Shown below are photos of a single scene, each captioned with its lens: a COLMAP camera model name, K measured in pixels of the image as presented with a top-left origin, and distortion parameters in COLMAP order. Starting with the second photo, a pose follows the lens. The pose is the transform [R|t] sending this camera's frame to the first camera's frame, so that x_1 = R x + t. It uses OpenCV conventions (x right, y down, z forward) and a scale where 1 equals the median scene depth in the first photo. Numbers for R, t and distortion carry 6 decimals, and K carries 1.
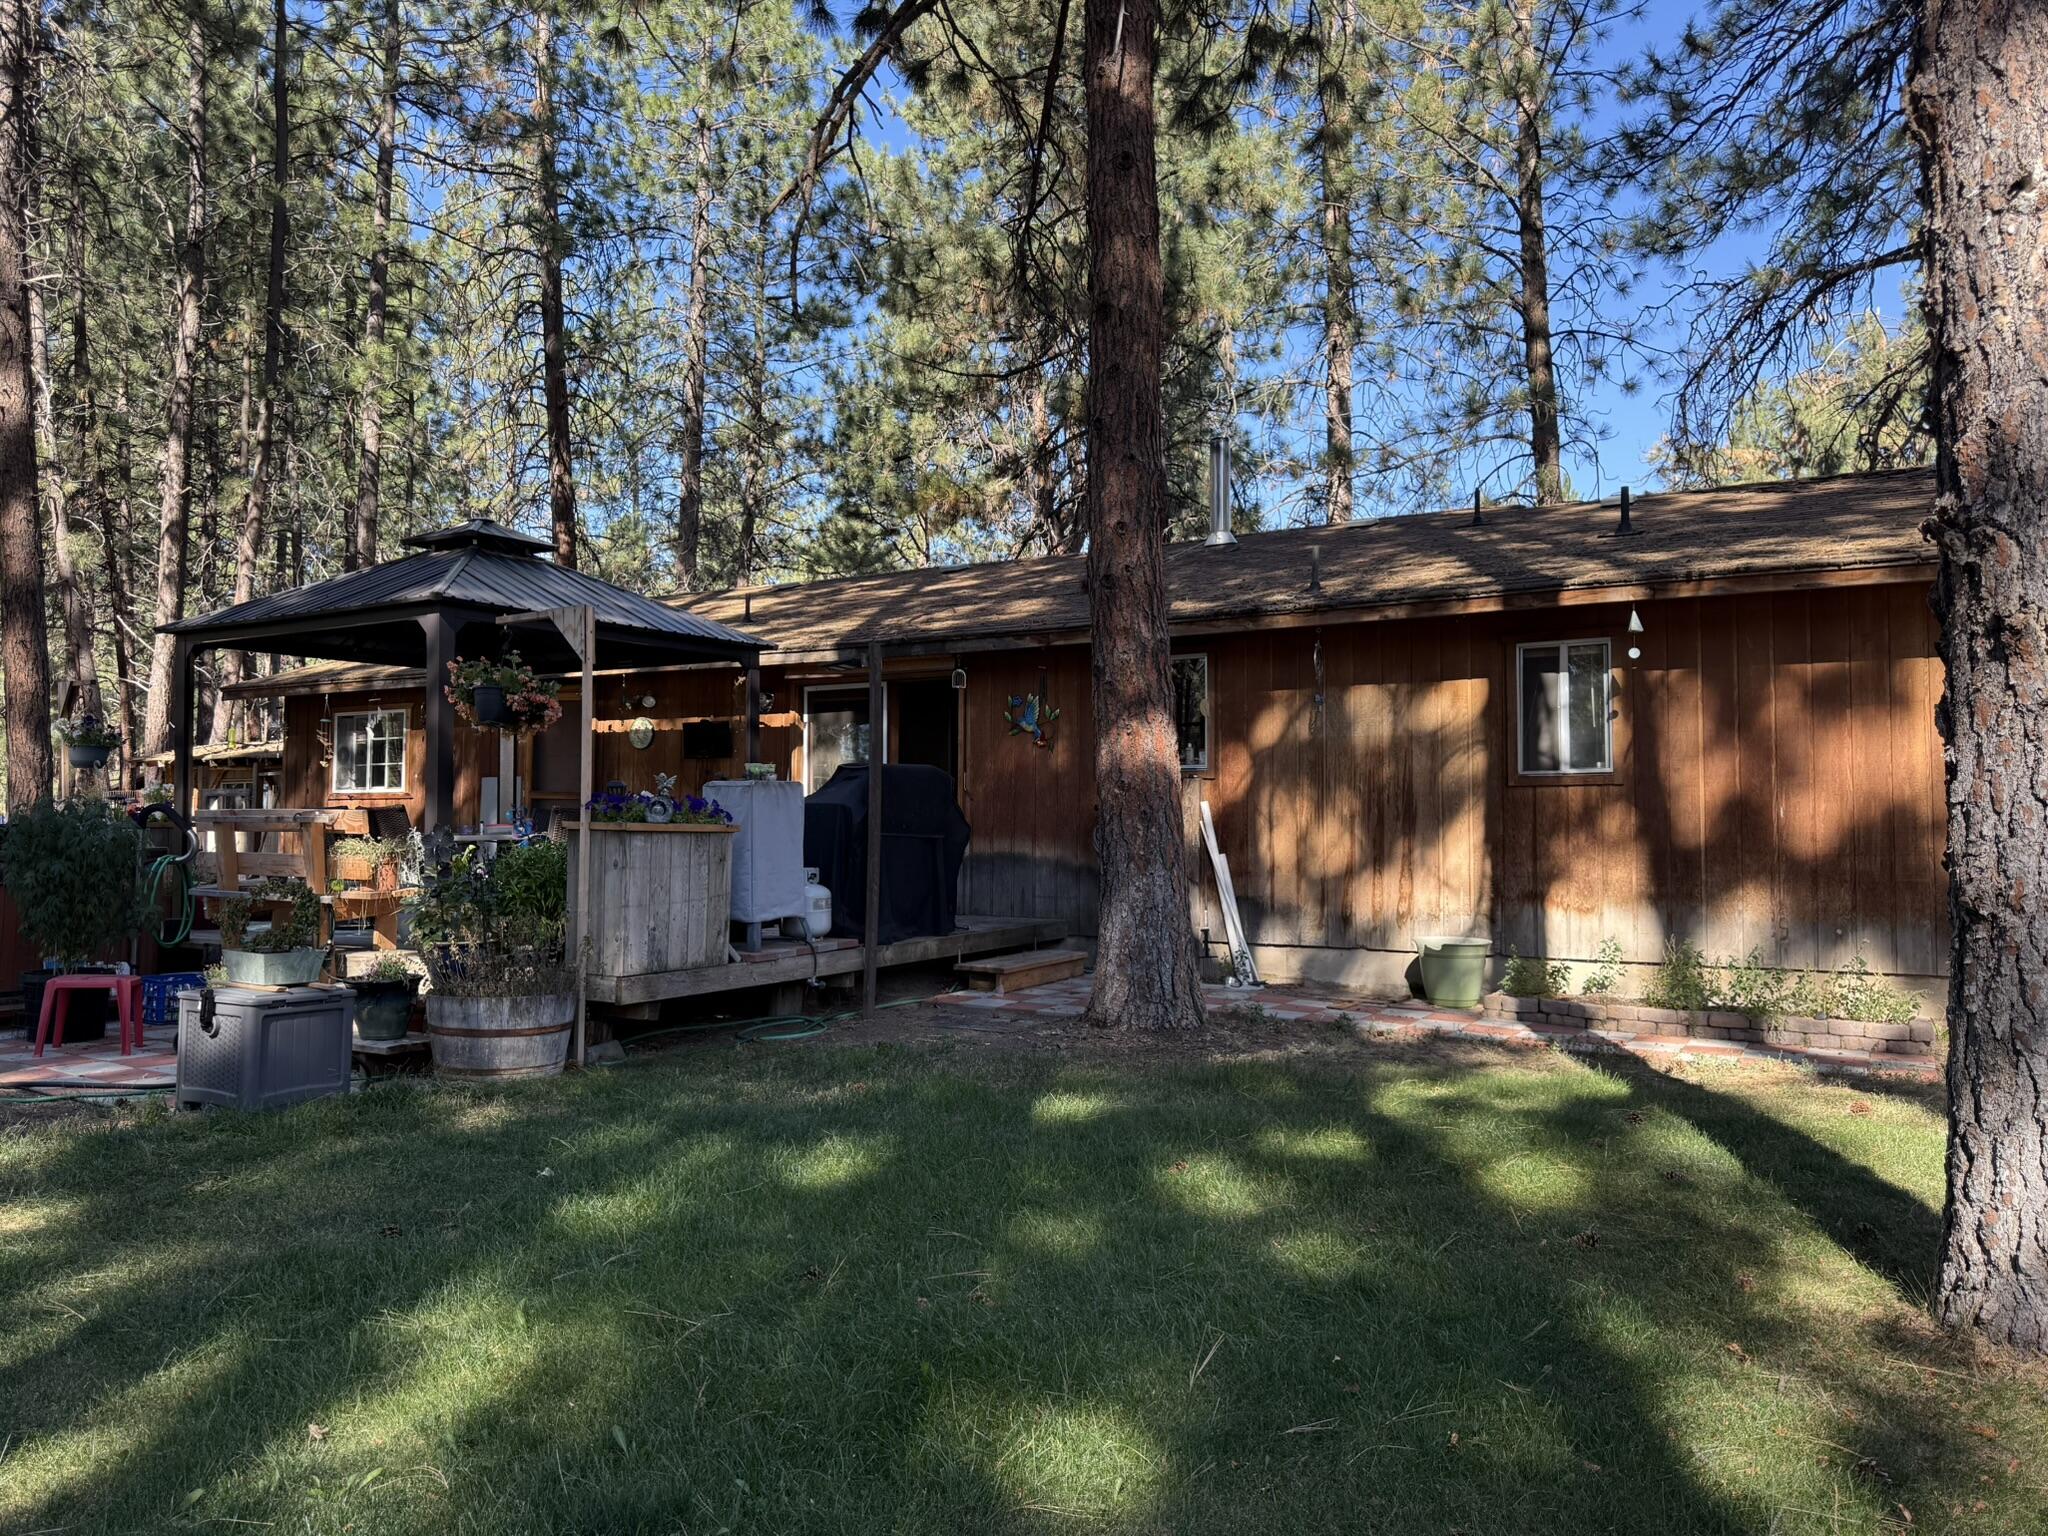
lens RADIAL K [[1448.1, 0, 1037.0], [0, 1448.1, 756.2], [0, 0, 1]] dist [0.067633, -0.080417]
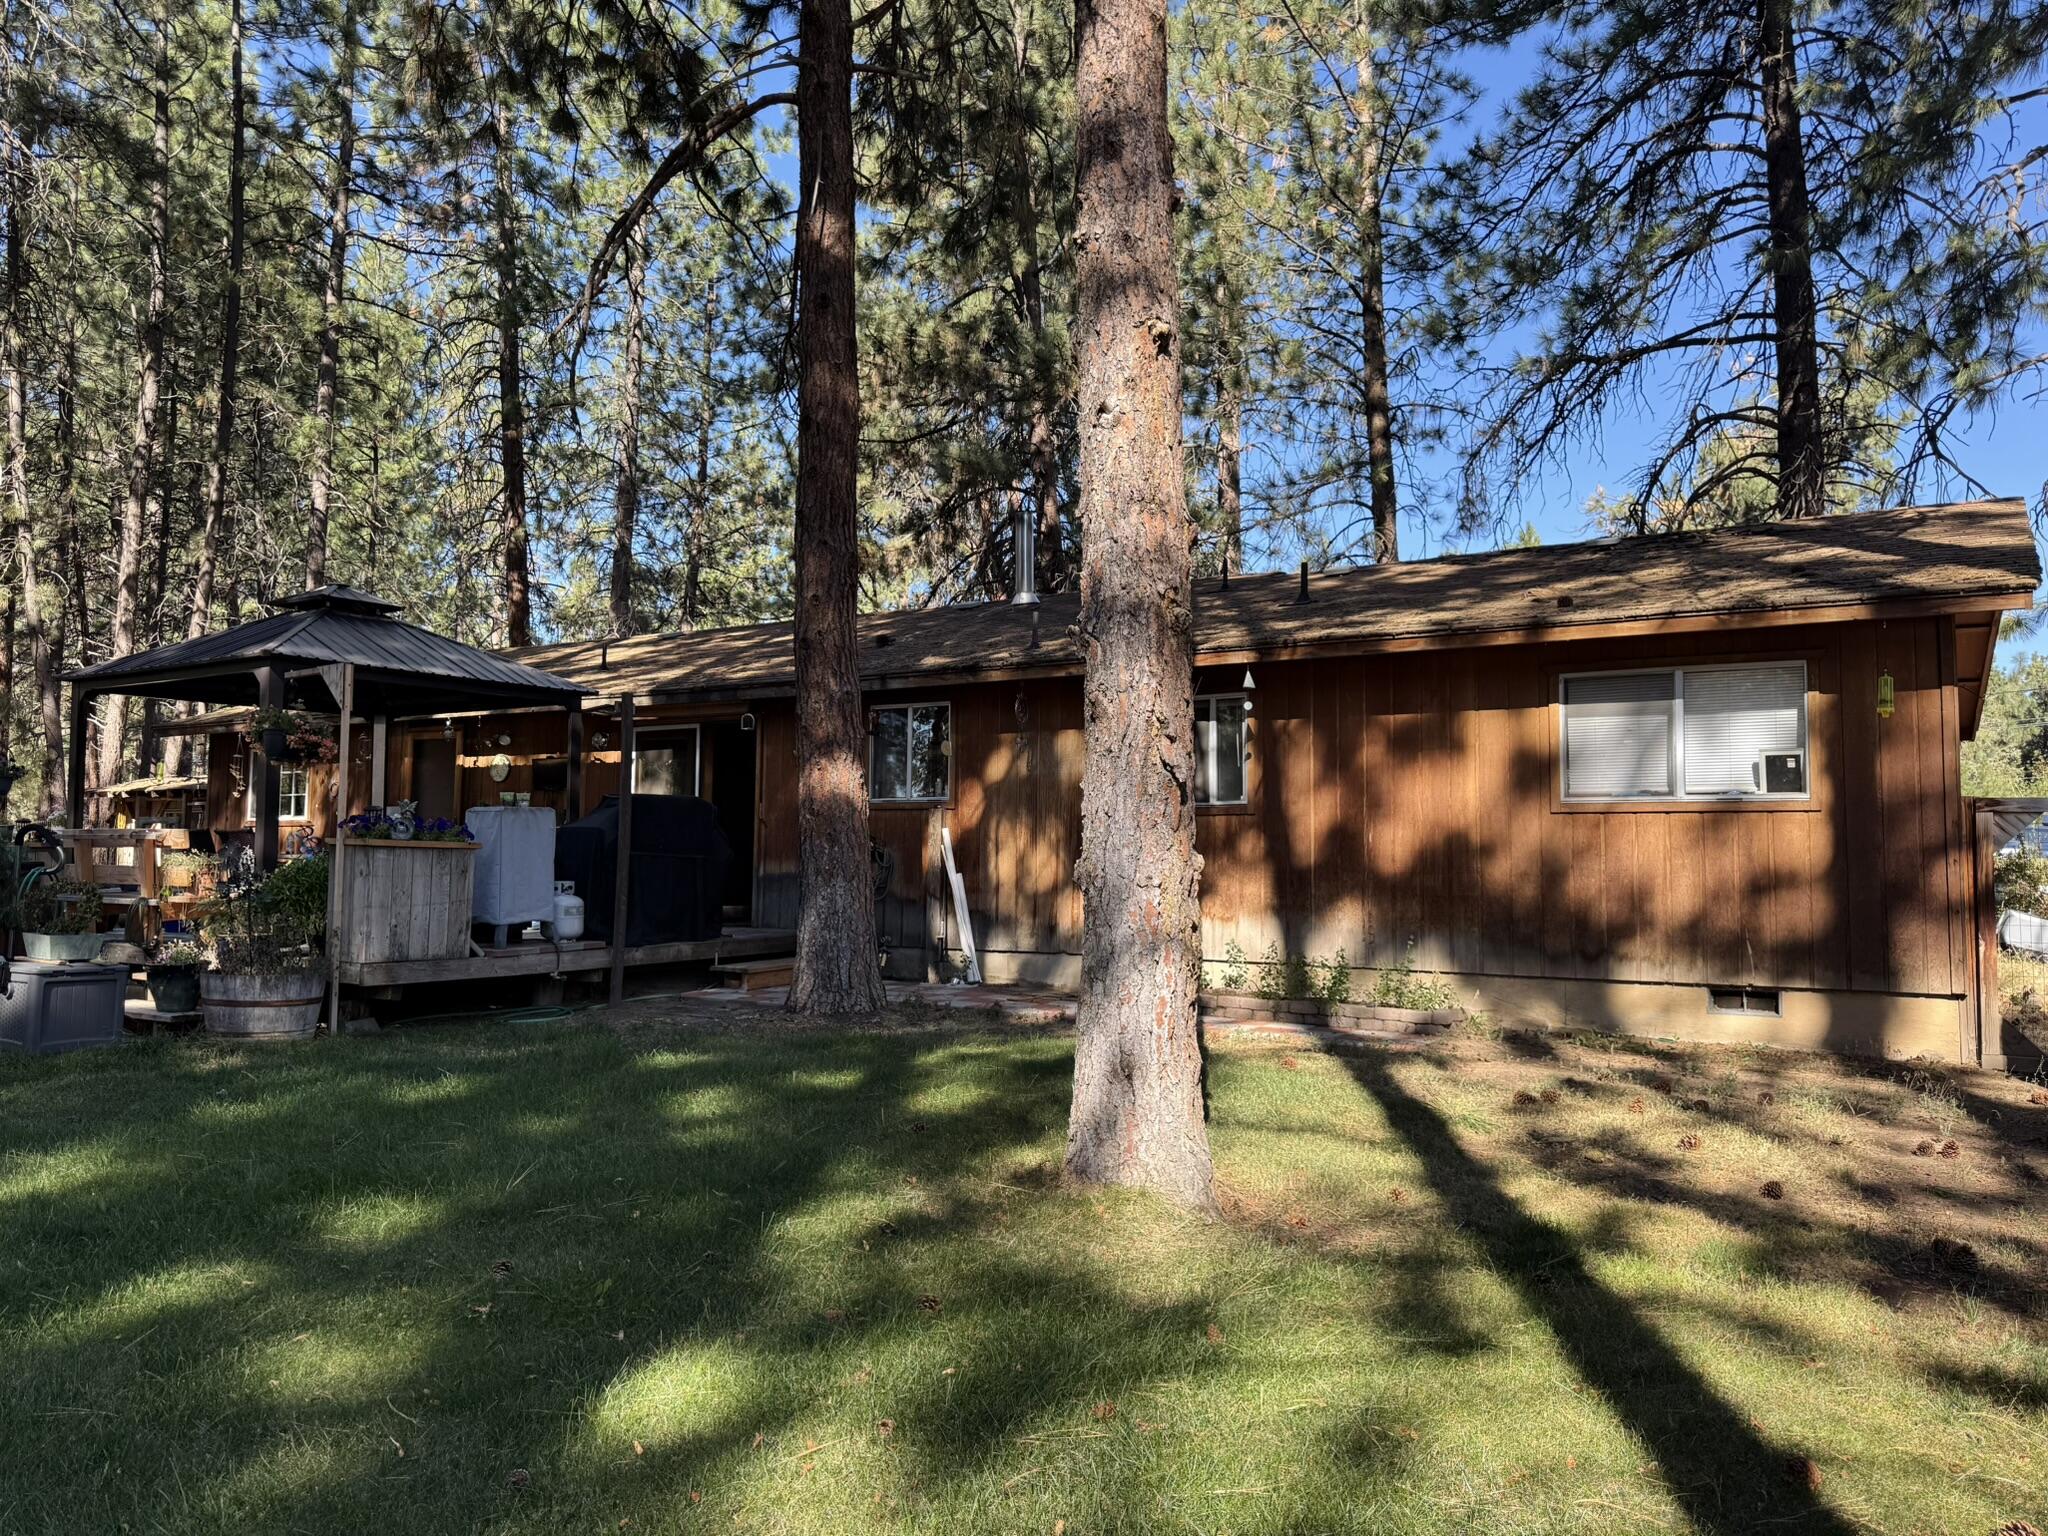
lens RADIAL K [[1448.1, 0, 1039.1], [0, 1448.1, 758.5], [0, 0, 1]] dist [0.067633, -0.080417]
pose [[0.999851, 0.005135, -0.016455, 0.196354], [-0.005541, 0.999679, -0.024742, 0.002928], [0.016323, 0.024830, 0.999558, -0.153835]]
